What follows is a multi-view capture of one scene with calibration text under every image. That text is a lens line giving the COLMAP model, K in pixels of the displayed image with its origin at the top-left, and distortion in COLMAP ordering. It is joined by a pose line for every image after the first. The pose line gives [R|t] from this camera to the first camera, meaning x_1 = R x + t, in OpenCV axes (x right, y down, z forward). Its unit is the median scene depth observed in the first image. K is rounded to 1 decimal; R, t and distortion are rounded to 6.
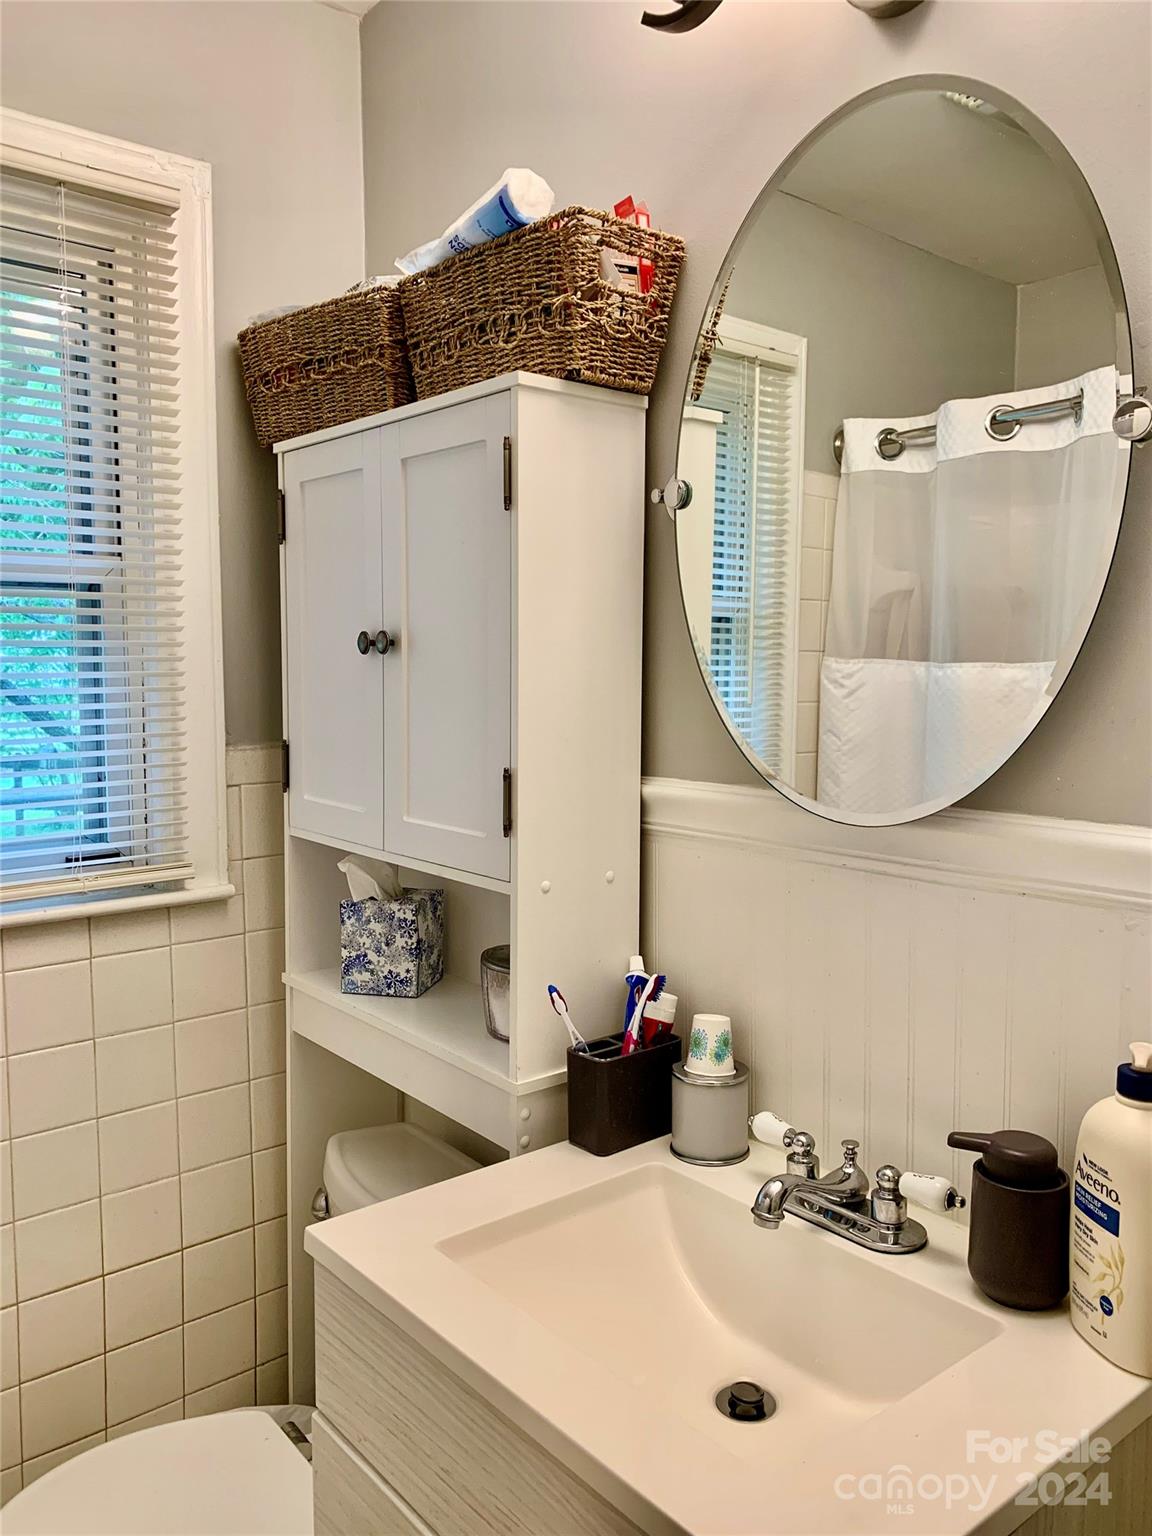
lens RADIAL K [[1171.1, 0, 572.2], [0, 1171.1, 756.7], [0, 0, 1]] dist [0.016537, -0.015053]
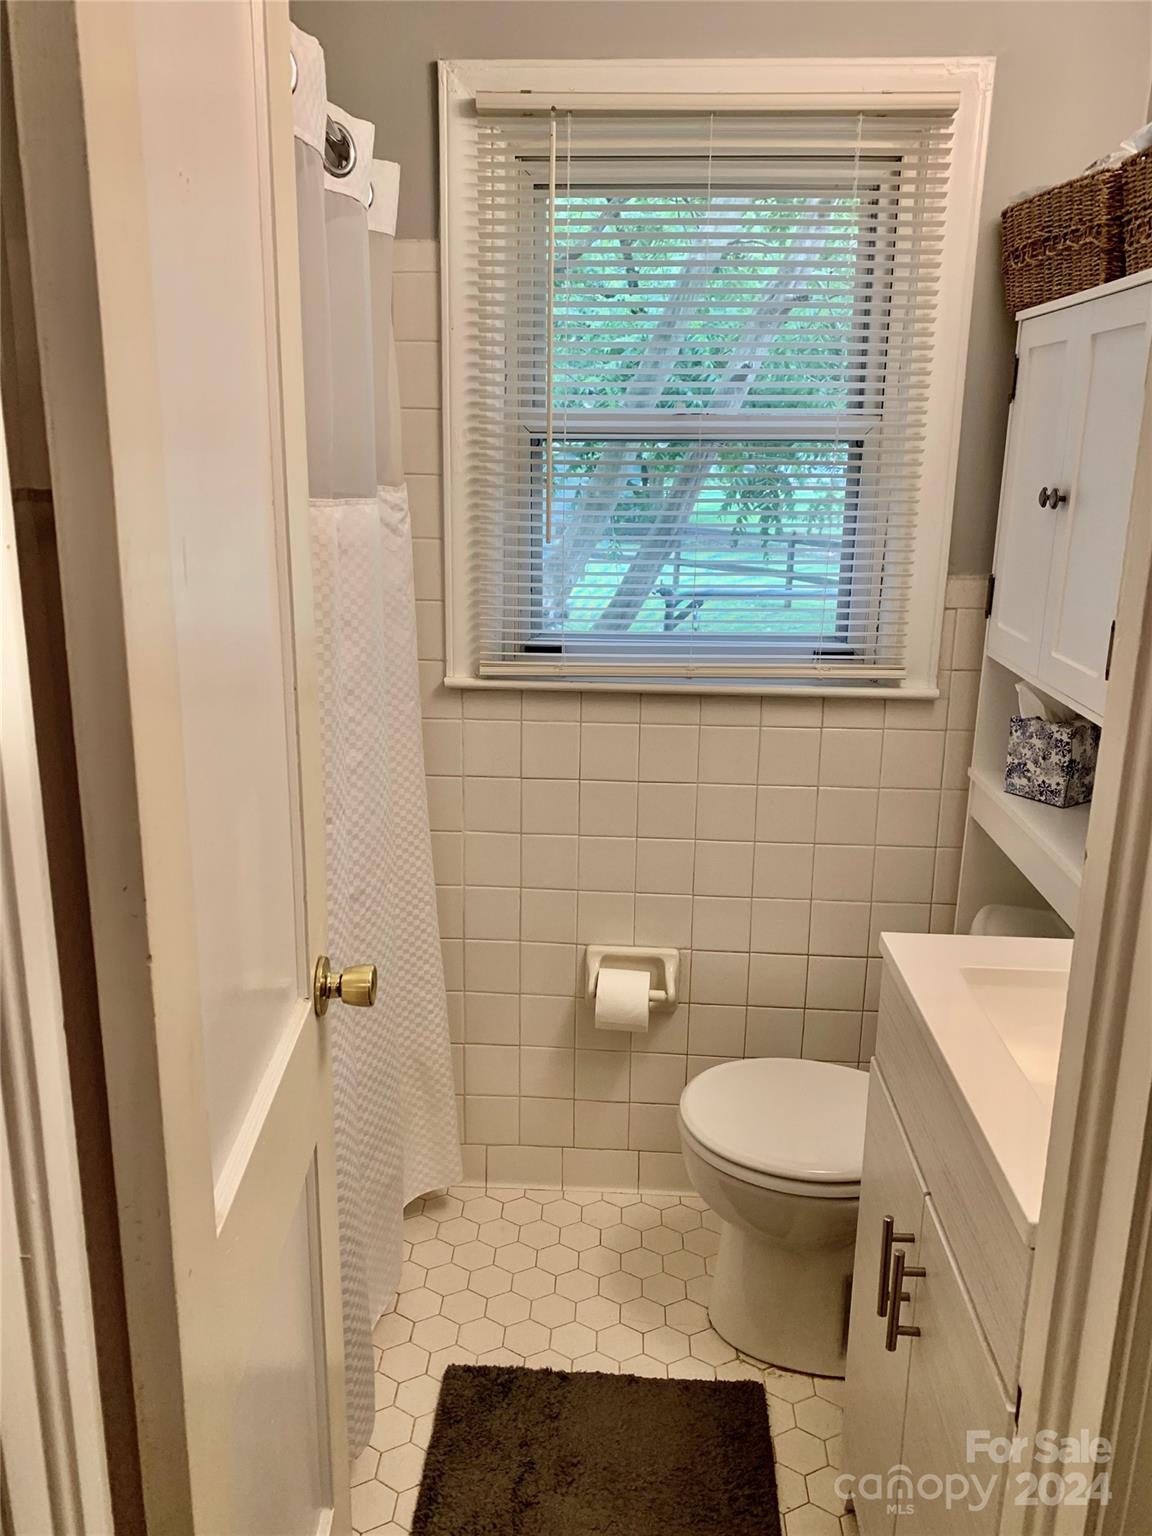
lens RADIAL K [[1171.1, 0, 577.1], [0, 1171.1, 767.0], [0, 0, 1]] dist [0.016537, -0.015053]
pose [[0.735383, 0.189778, -0.650536, 0.263465], [-0.068595, 0.975901, 0.207154, -0.042903], [0.674171, -0.107714, 0.730678, -0.175101]]
